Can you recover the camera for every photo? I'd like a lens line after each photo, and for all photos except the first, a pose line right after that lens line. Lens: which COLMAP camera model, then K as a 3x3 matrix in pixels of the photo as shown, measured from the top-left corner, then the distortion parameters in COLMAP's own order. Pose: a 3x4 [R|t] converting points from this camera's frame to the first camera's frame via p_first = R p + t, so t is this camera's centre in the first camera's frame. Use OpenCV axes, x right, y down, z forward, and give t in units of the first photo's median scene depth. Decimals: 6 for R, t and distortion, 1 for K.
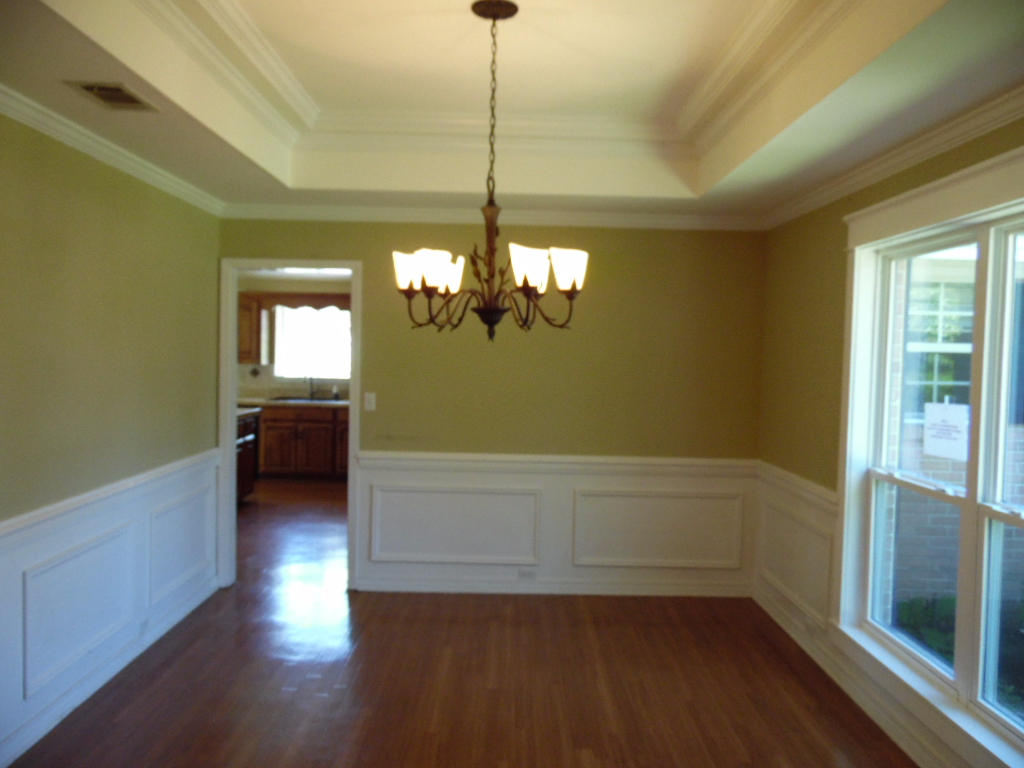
lens RADIAL K [[765.4, 0, 513.0], [0, 765.4, 383.6], [0, 0, 1]] dist [0.014434, 0.018334]
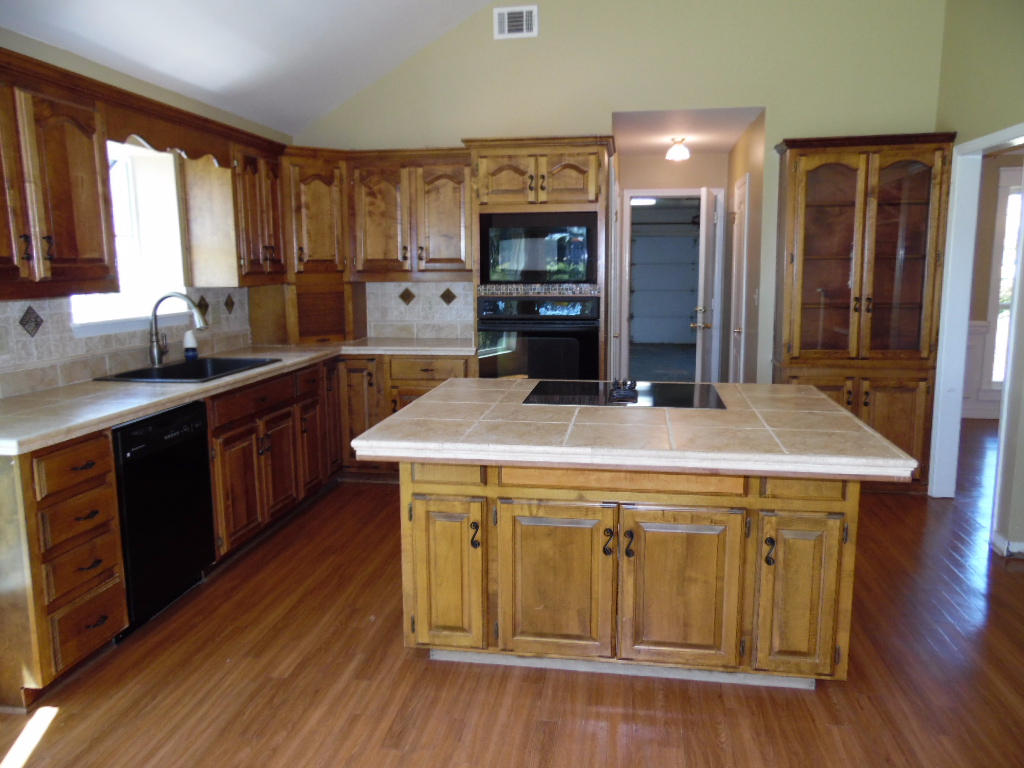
lens RADIAL K [[765.4, 0, 512.8], [0, 765.4, 381.7], [0, 0, 1]] dist [0.014434, 0.018334]
pose [[0.157575, -0.182286, 0.970537, -0.638558], [0.053267, 0.982953, 0.175970, -0.037124], [-0.986069, 0.023969, 0.164599, 0.732498]]
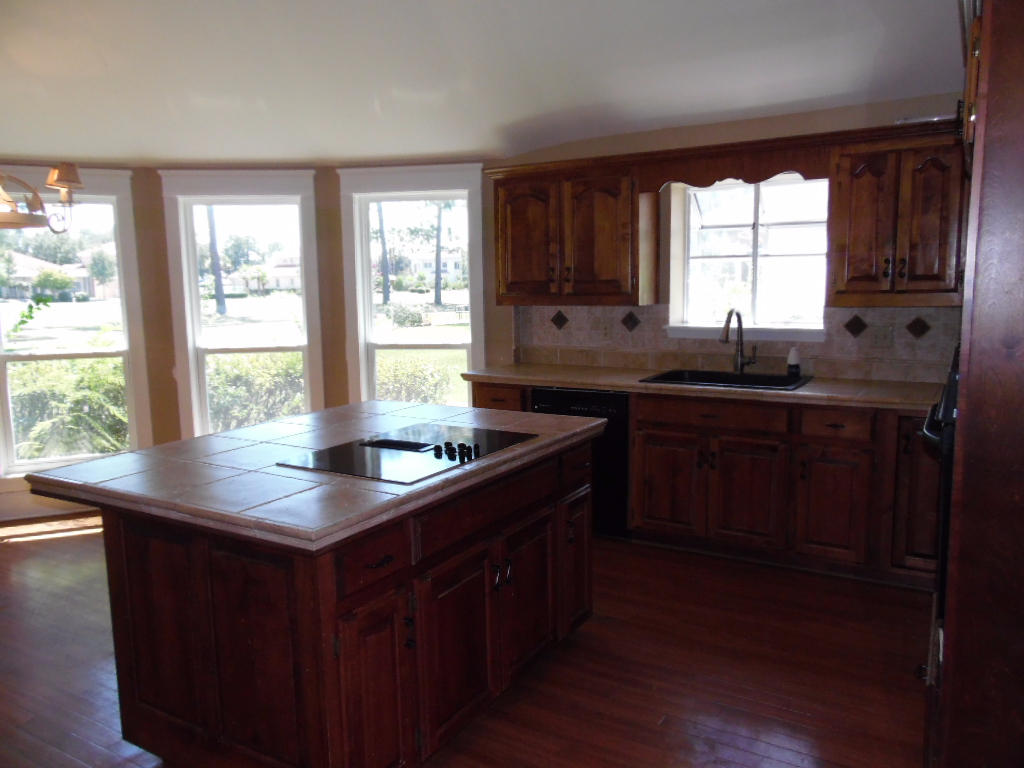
lens RADIAL K [[765.4, 0, 513.0], [0, 765.4, 385.7], [0, 0, 1]] dist [0.014434, 0.018334]
pose [[0.849062, 0.028265, -0.527537, -0.131459], [0.020504, 0.996052, 0.086368, -0.017586], [0.527896, -0.084149, 0.845130, 0.523151]]
